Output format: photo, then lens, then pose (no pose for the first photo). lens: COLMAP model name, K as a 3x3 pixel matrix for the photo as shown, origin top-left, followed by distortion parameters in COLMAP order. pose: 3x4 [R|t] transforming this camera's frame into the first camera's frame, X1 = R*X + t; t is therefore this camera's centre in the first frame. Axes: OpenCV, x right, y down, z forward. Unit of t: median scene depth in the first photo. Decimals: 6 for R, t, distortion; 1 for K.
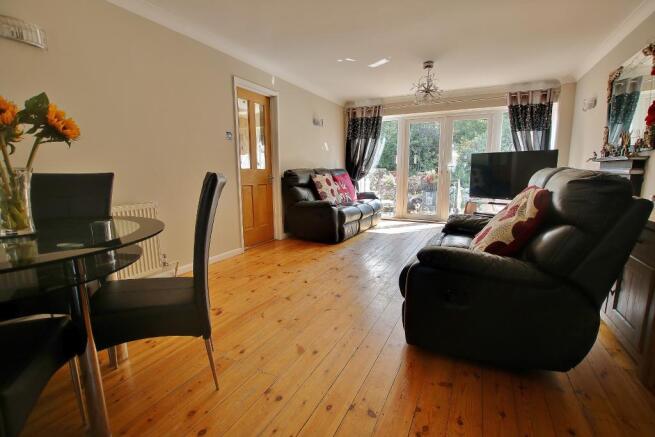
lens RADIAL K [[305.4, 0, 327.5], [0, 305.4, 218.5], [0, 0, 1]] dist [0.000911, 0.000311]
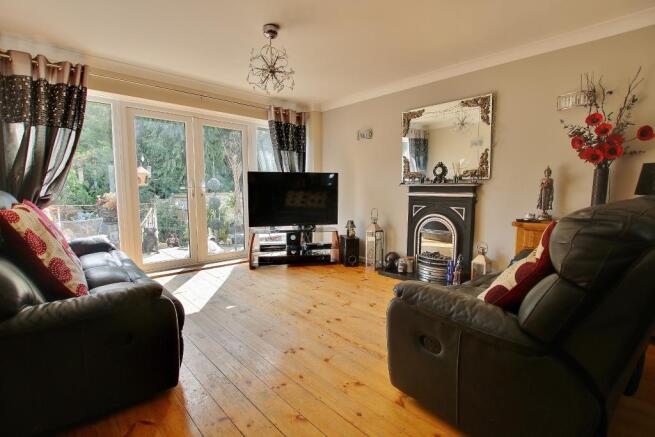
lens RADIAL K [[305.4, 0, 327.5], [0, 305.4, 218.5], [0, 0, 1]] dist [0.000911, 0.000311]
pose [[0.401423, -0.086871, 0.911764, -0.177780], [0.128564, 0.990980, 0.037816, -0.102208], [-0.906825, 0.102040, 0.408970, 0.530566]]
